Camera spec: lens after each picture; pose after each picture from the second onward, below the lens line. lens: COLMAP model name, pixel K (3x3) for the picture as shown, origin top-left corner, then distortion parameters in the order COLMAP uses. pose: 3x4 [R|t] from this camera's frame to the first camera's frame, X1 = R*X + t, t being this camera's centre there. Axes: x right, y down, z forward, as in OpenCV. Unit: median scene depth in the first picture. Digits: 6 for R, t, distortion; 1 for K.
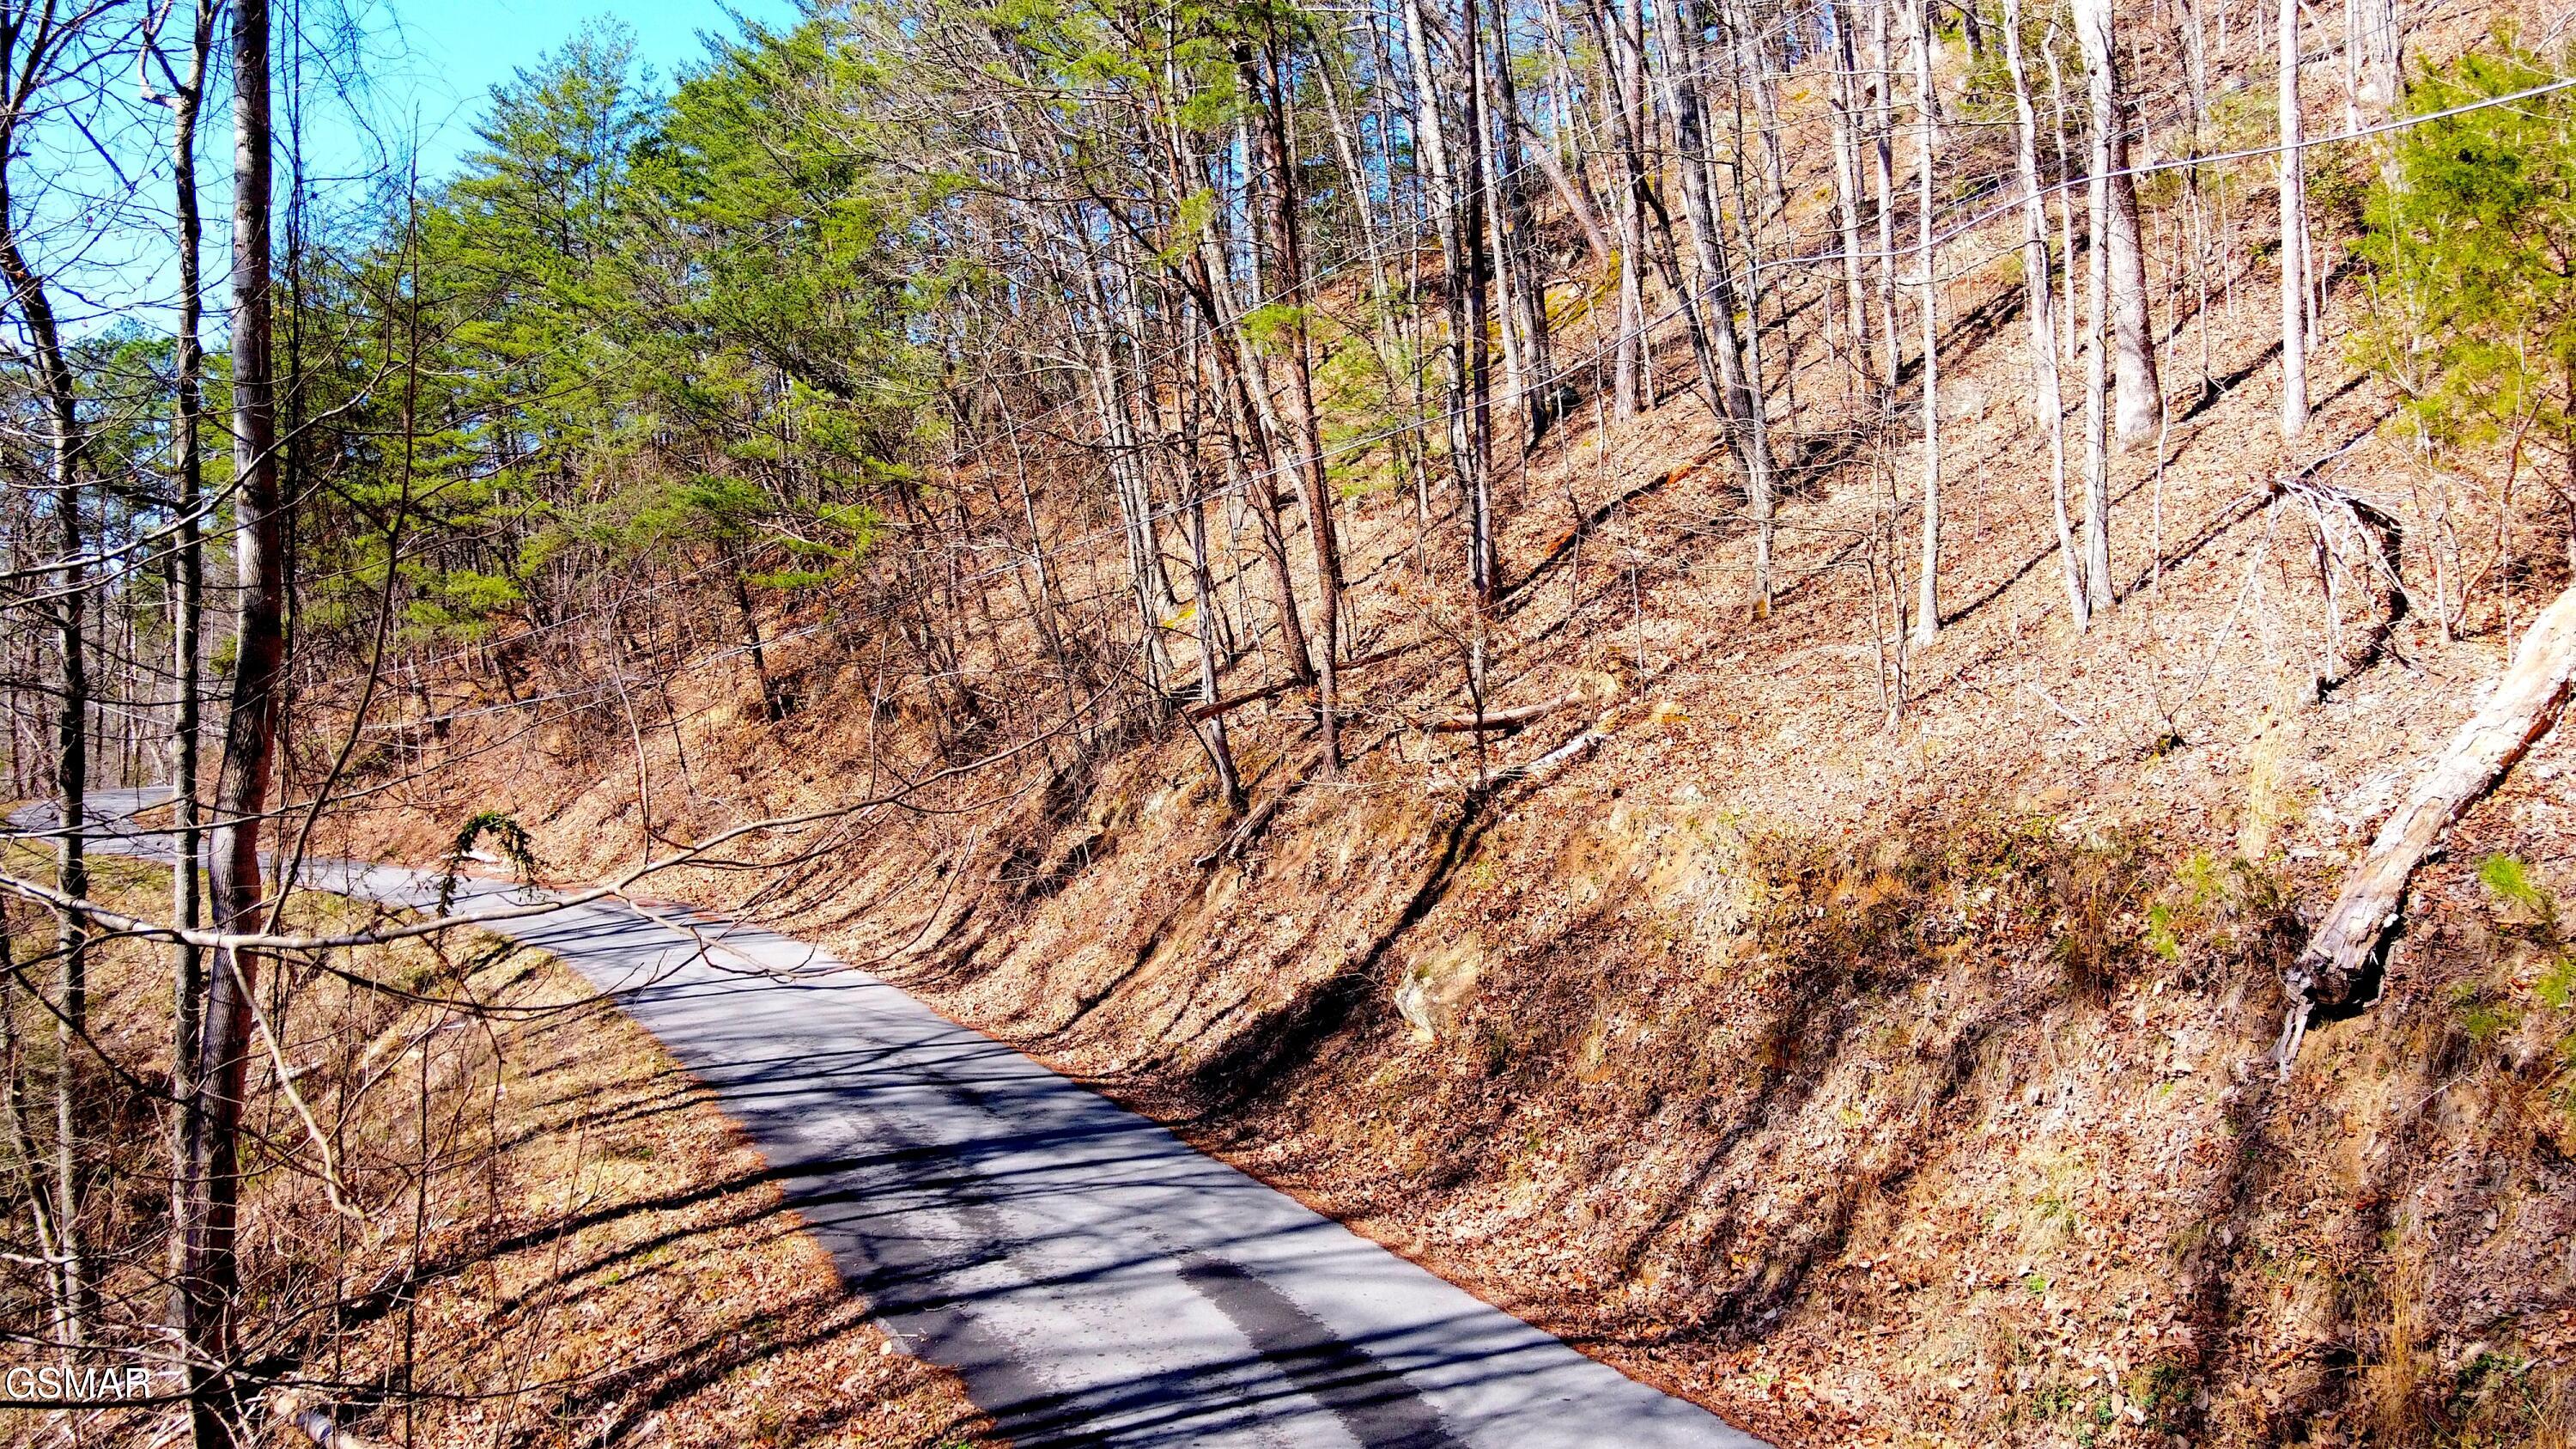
lens RADIAL K [[1967.9, 0, 1287.6], [0, 1967.9, 716.5], [0, 0, 1]] dist [-0.007470, 0.032470]
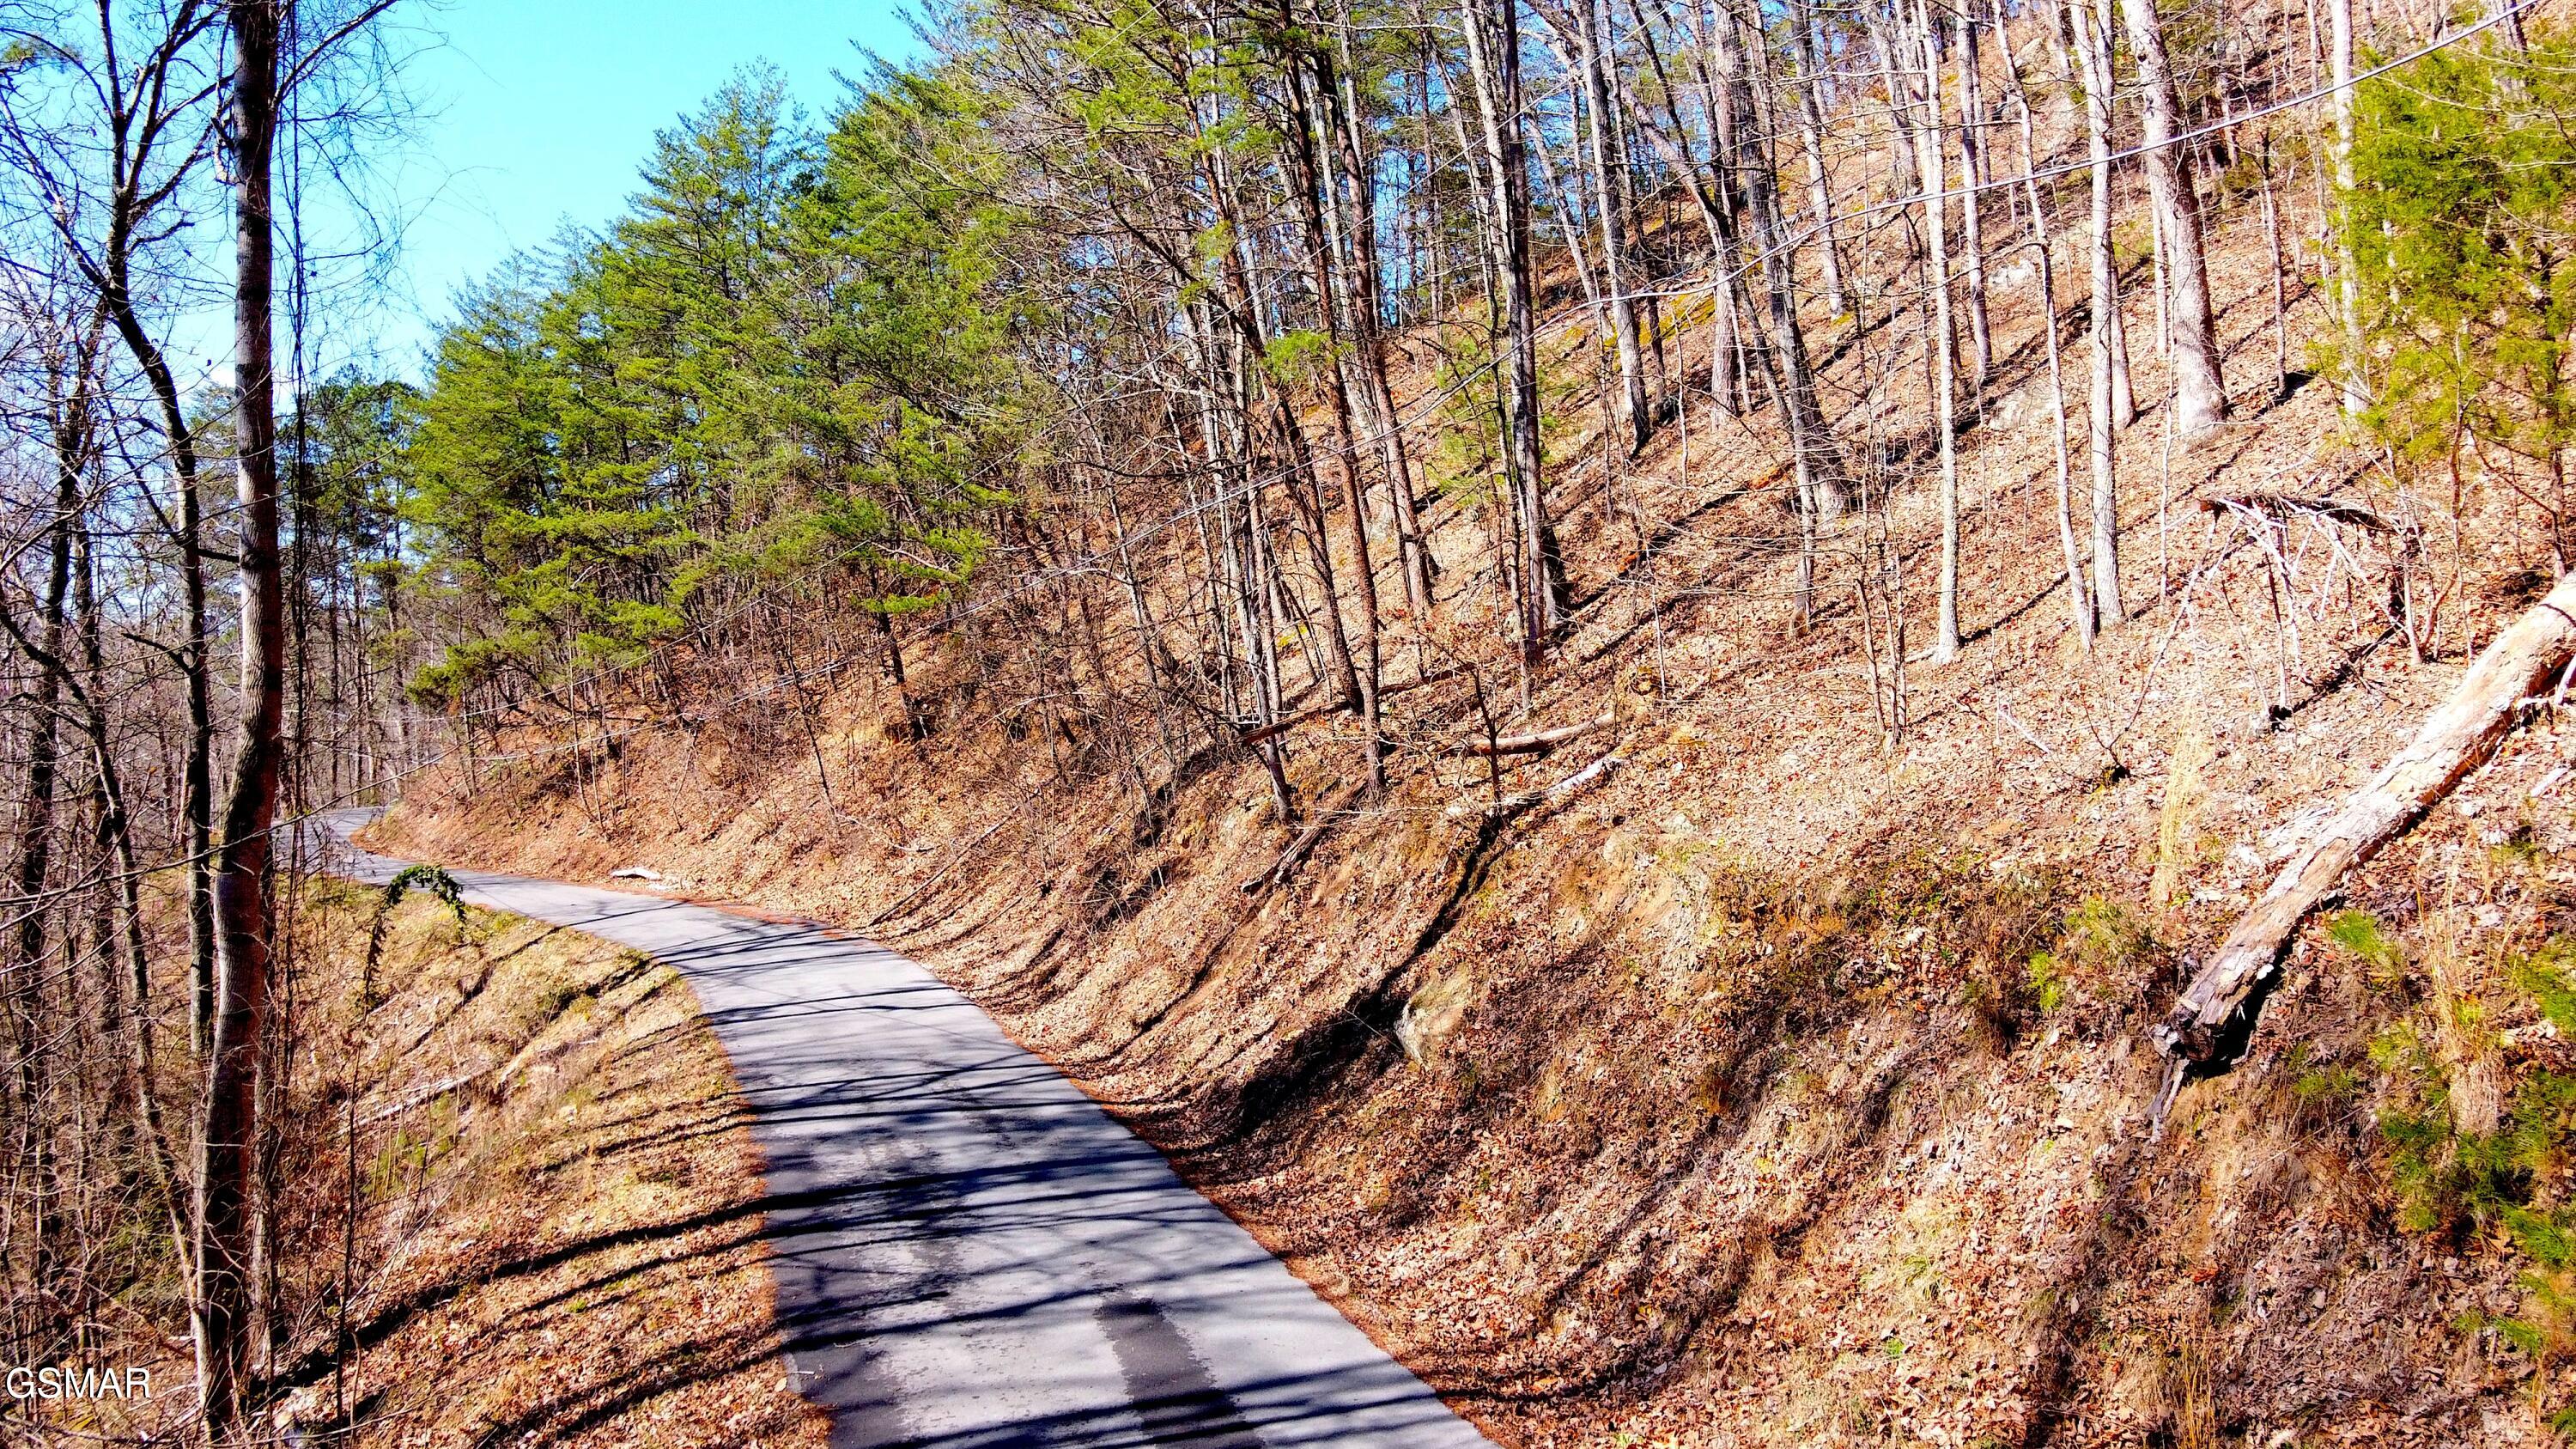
lens RADIAL K [[1967.9, 0, 1287.6], [0, 1967.9, 716.5], [0, 0, 1]] dist [-0.007470, 0.032470]
pose [[0.993962, -0.015216, -0.108664, 0.142161], [0.015087, 0.999884, -0.002011, -0.017454], [0.108682, 0.000360, 0.994076, 0.006807]]
